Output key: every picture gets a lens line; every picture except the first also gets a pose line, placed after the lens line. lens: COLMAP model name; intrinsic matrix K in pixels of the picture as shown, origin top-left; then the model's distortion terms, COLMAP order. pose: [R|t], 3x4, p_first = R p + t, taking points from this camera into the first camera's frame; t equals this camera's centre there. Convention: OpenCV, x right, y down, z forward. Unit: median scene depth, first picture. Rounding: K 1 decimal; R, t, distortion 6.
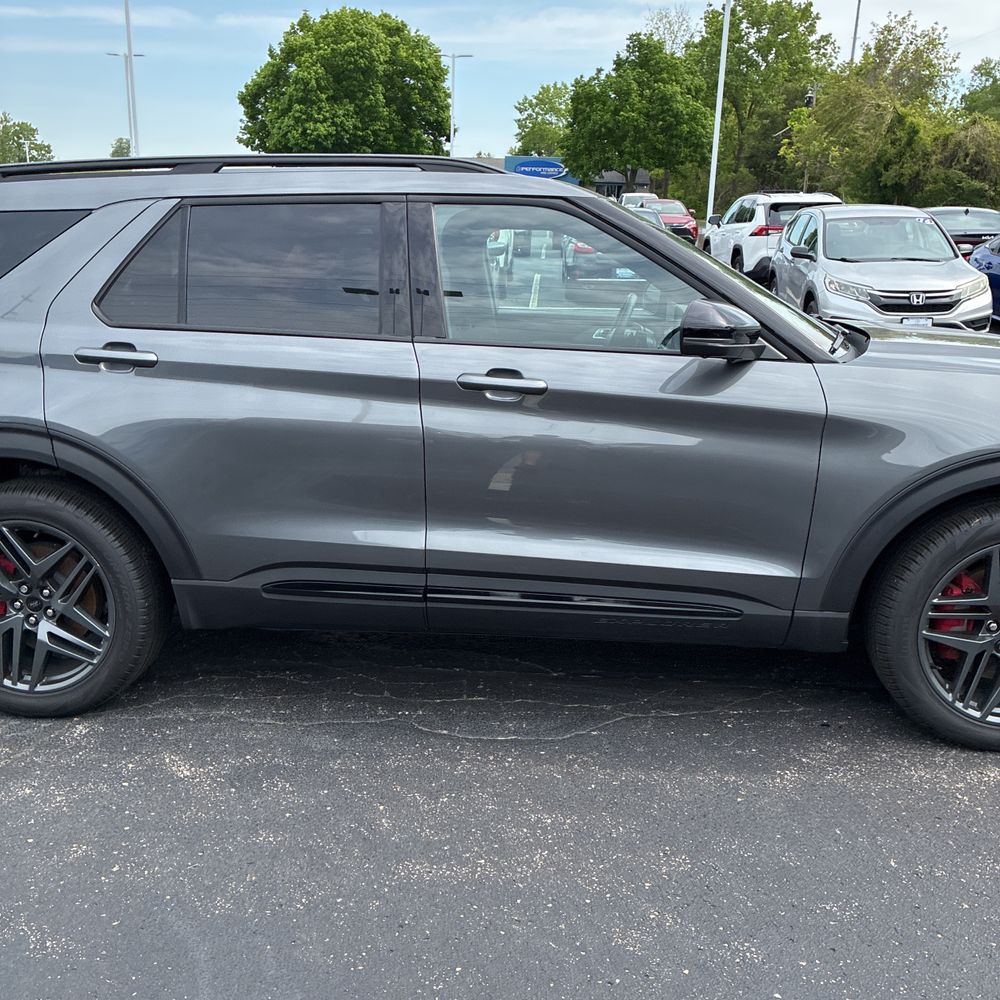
lens RADIAL K [[1011.6, 0, 508.6], [0, 1011.6, 489.5], [0, 0, 1]] dist [0.018473, 0.000000]
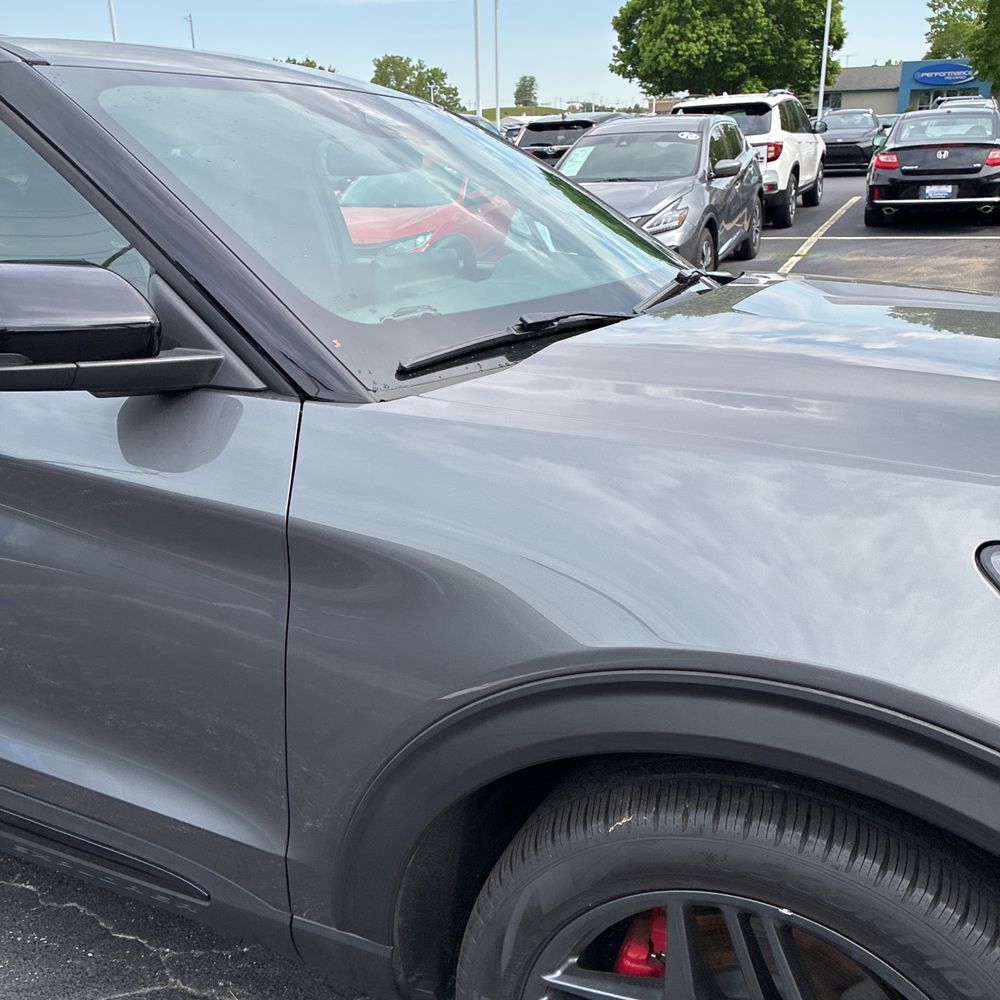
lens RADIAL K [[1011.6, 0, 502.0], [0, 1011.6, 489.4], [0, 0, 1]] dist [0.018473, 0.000000]
pose [[0.929242, 0.069669, -0.362845, 0.155073], [-0.045737, 0.996198, 0.074146, -0.034891], [0.366631, -0.052304, 0.928895, 0.175295]]
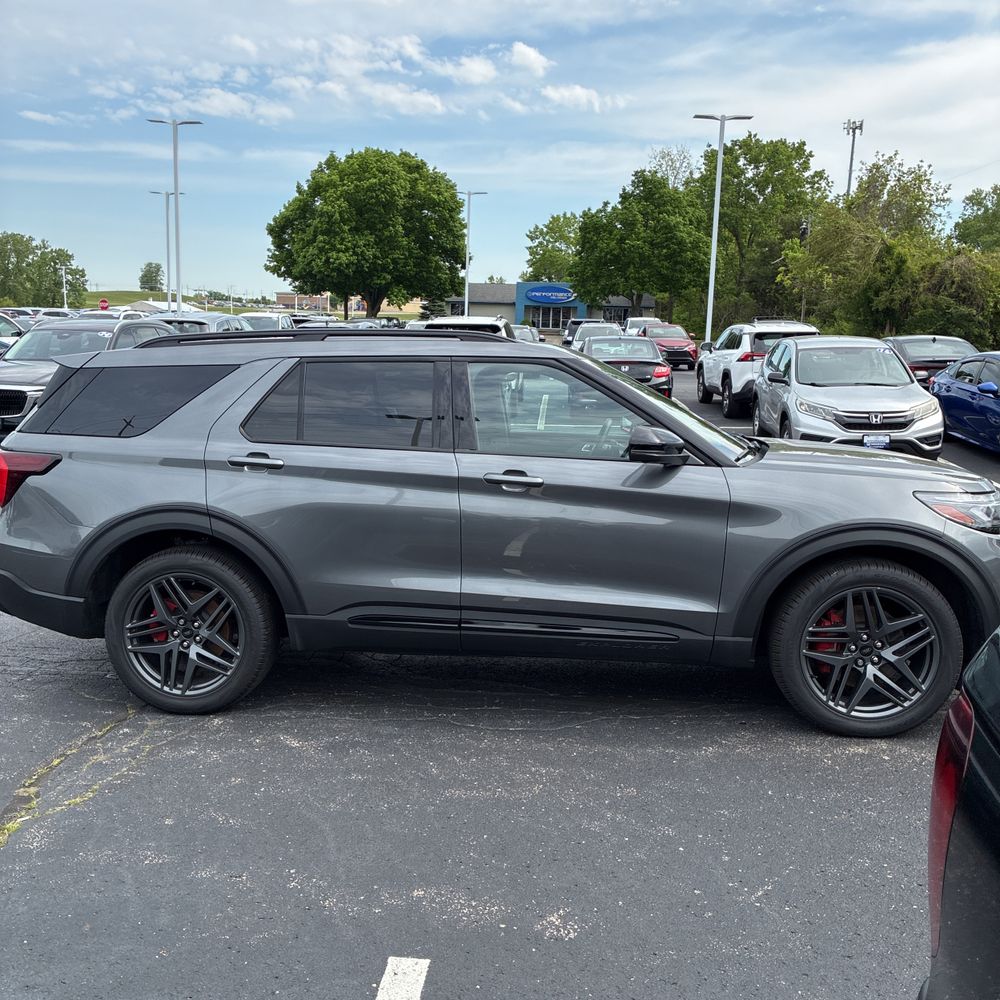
lens RADIAL K [[1011.6, 0, 497.3], [0, 1011.6, 481.3], [0, 0, 1]] dist [0.018473, 0.000000]
pose [[0.999749, 0.002292, -0.022288, 0.000850], [-0.004942, 0.992811, -0.119587, 0.021637], [0.021854, 0.119667, 0.992573, -0.137780]]
